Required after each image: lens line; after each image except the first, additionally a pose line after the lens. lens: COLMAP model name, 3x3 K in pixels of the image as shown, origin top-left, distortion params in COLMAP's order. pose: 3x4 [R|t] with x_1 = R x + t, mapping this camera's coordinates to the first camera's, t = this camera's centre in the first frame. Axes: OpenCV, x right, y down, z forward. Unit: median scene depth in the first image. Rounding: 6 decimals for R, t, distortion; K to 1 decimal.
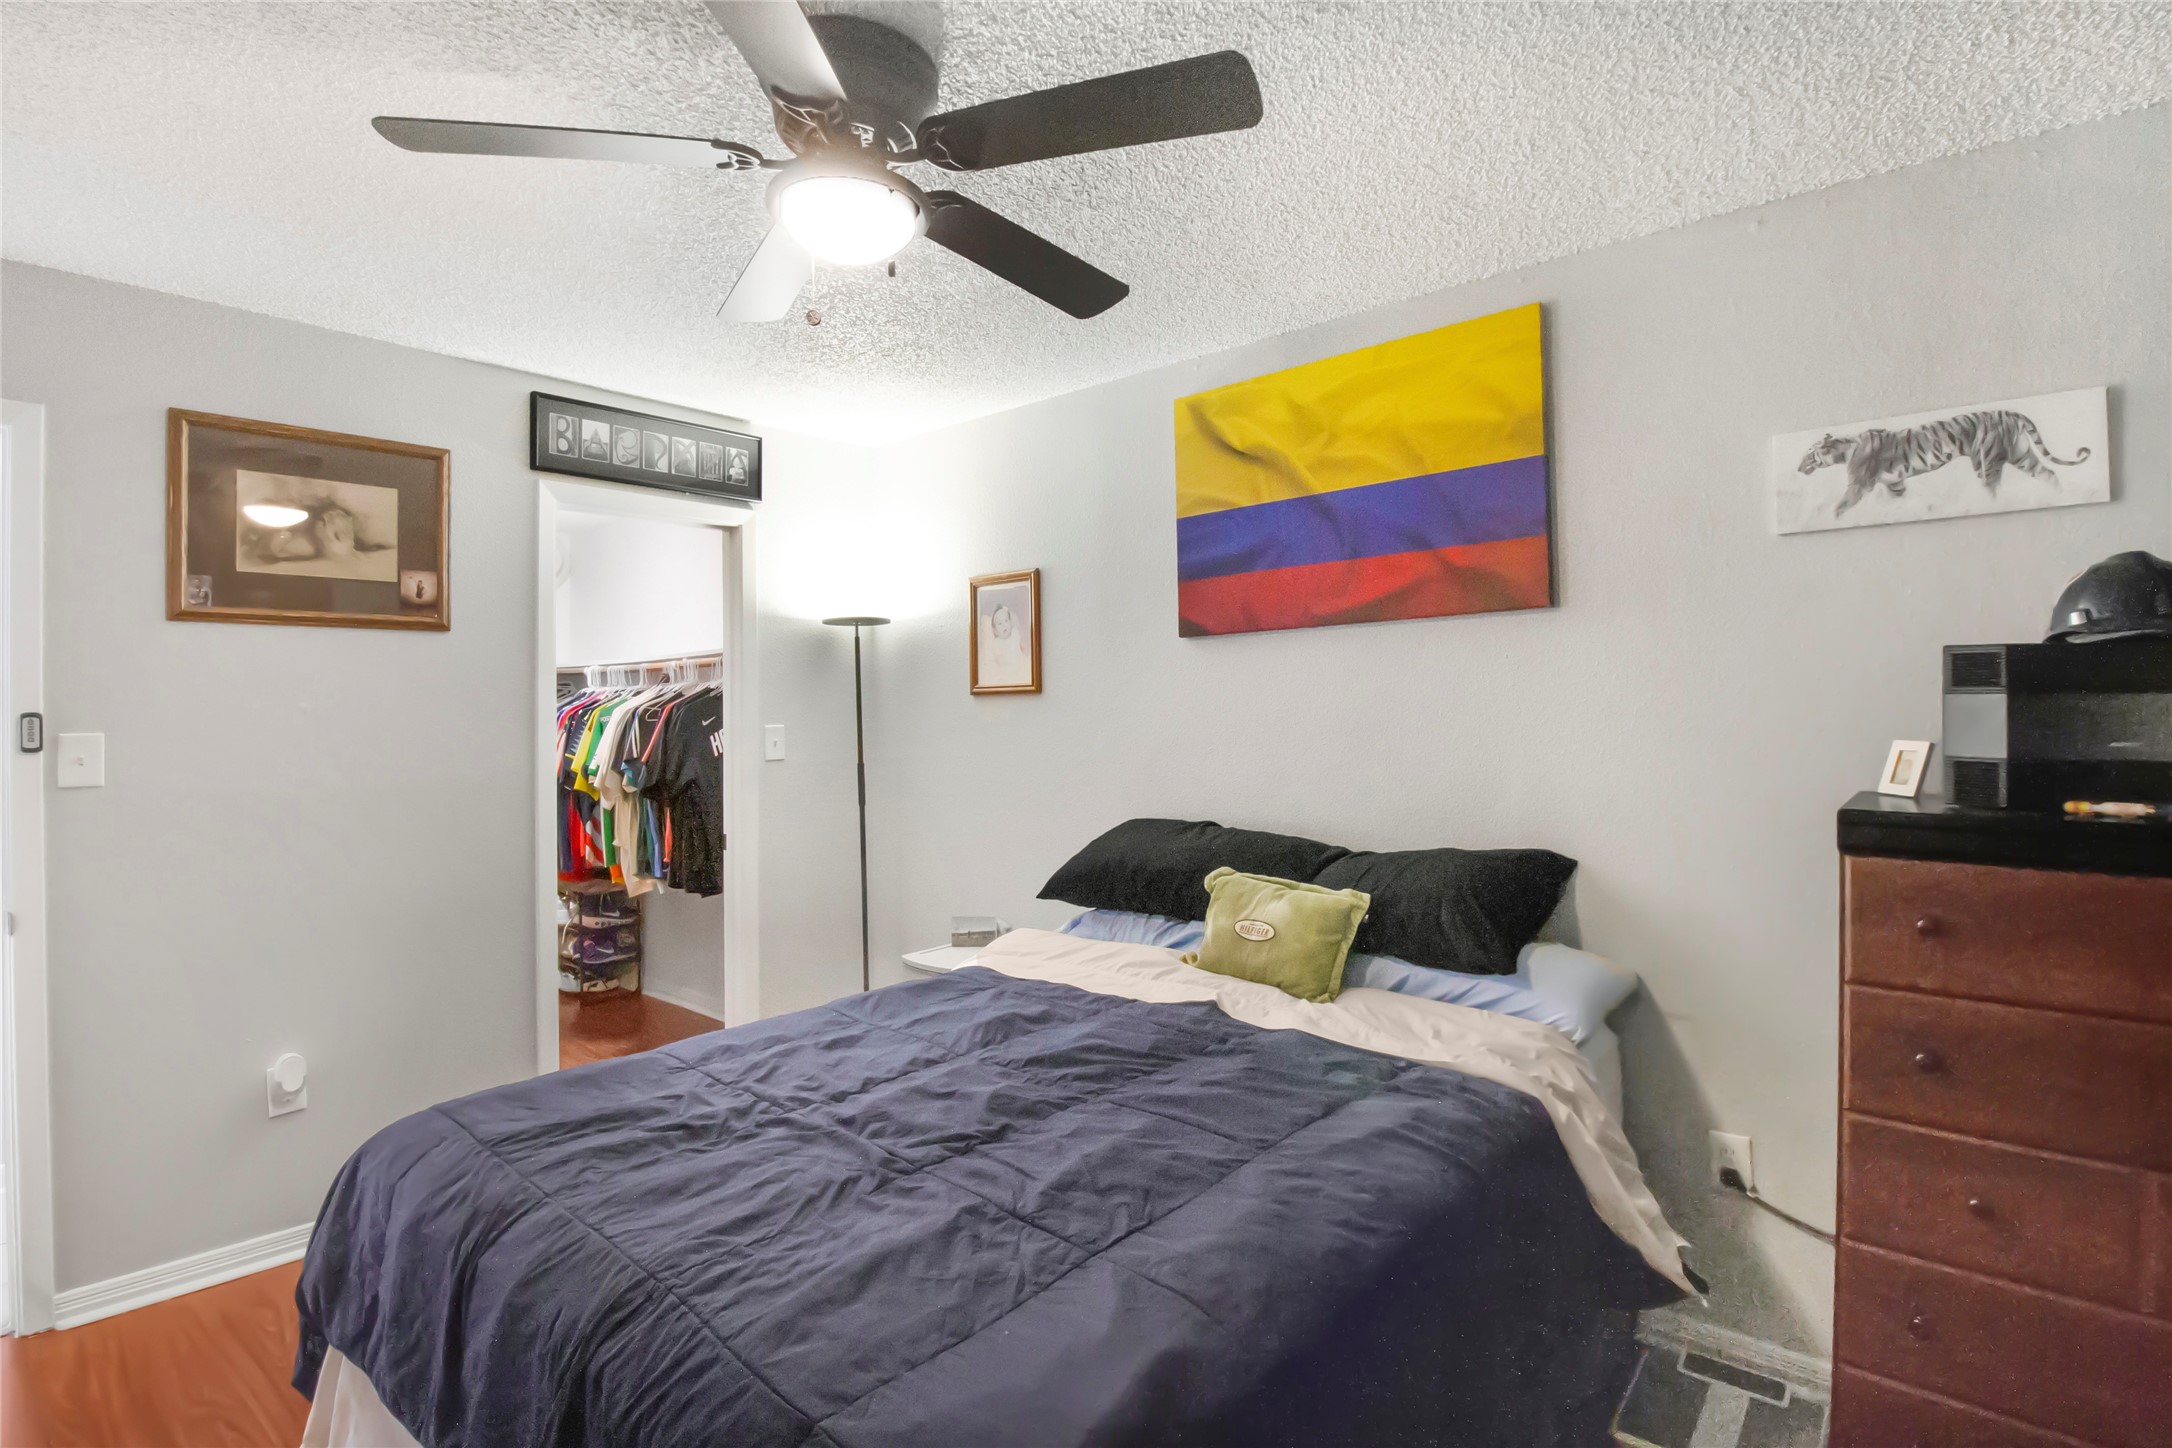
lens RADIAL K [[1027.7, 0, 1093.0], [0, 1027.7, 710.8], [0, 0, 1]] dist [0.002007, -0.013290]
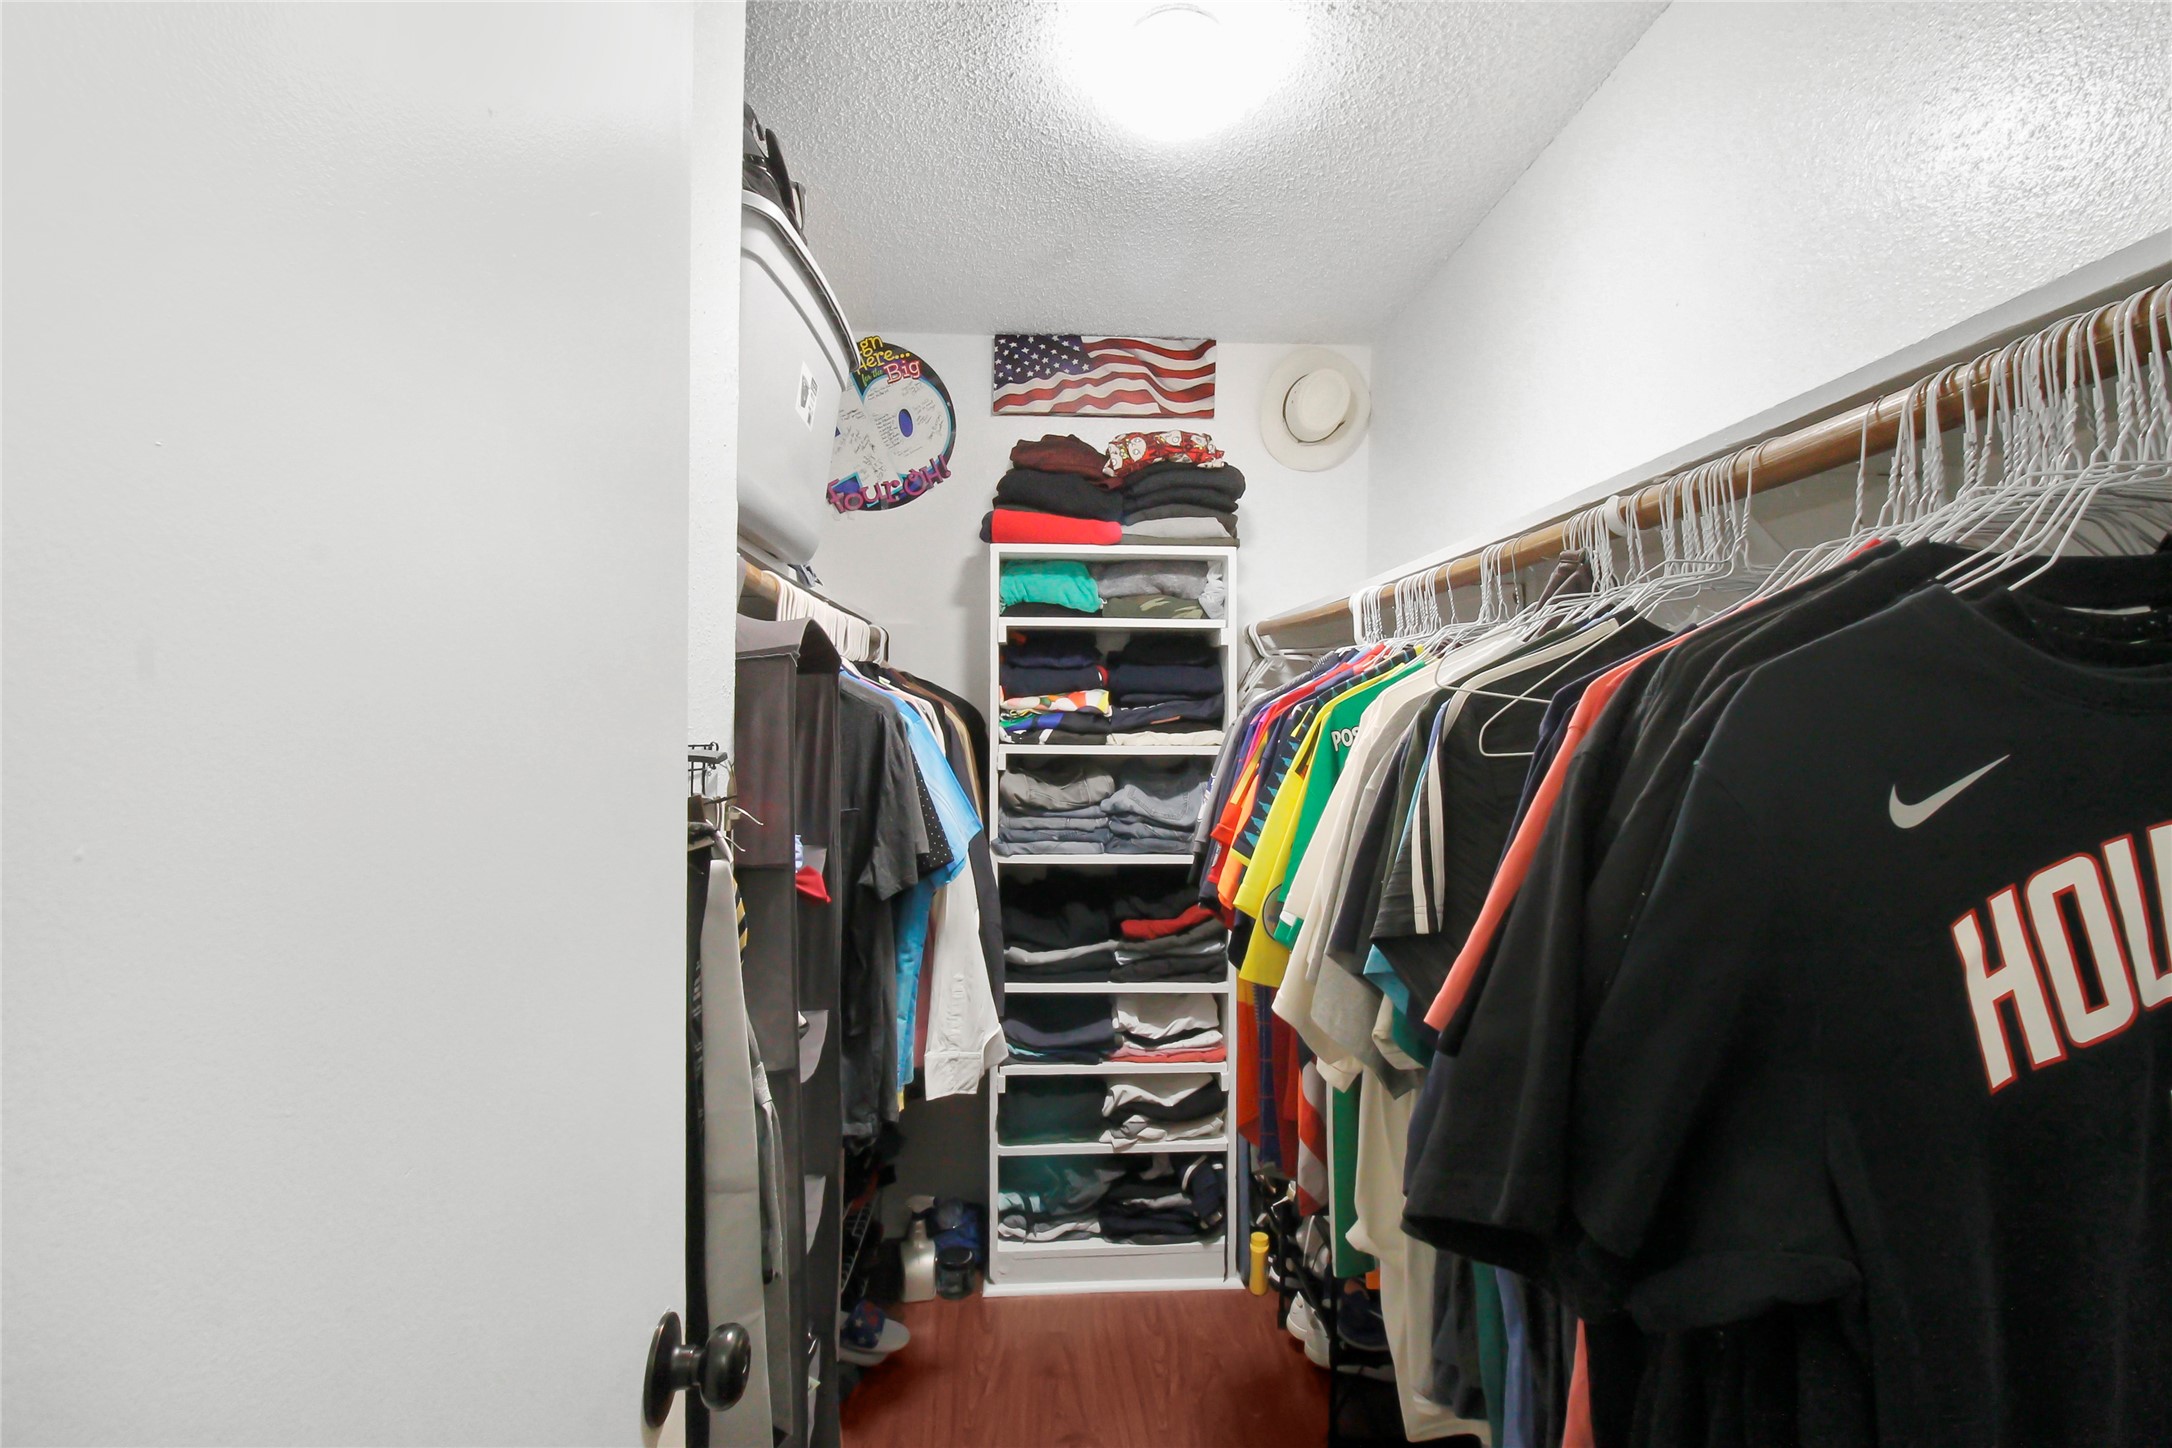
lens RADIAL K [[1027.7, 0, 1093.0], [0, 1027.7, 710.8], [0, 0, 1]] dist [0.002007, -0.013290]
pose [[0.682180, 0.012919, -0.731070, -0.327039], [-0.015512, 0.999875, 0.003194, 0.000834], [0.731020, 0.009162, 0.682295, 0.779062]]
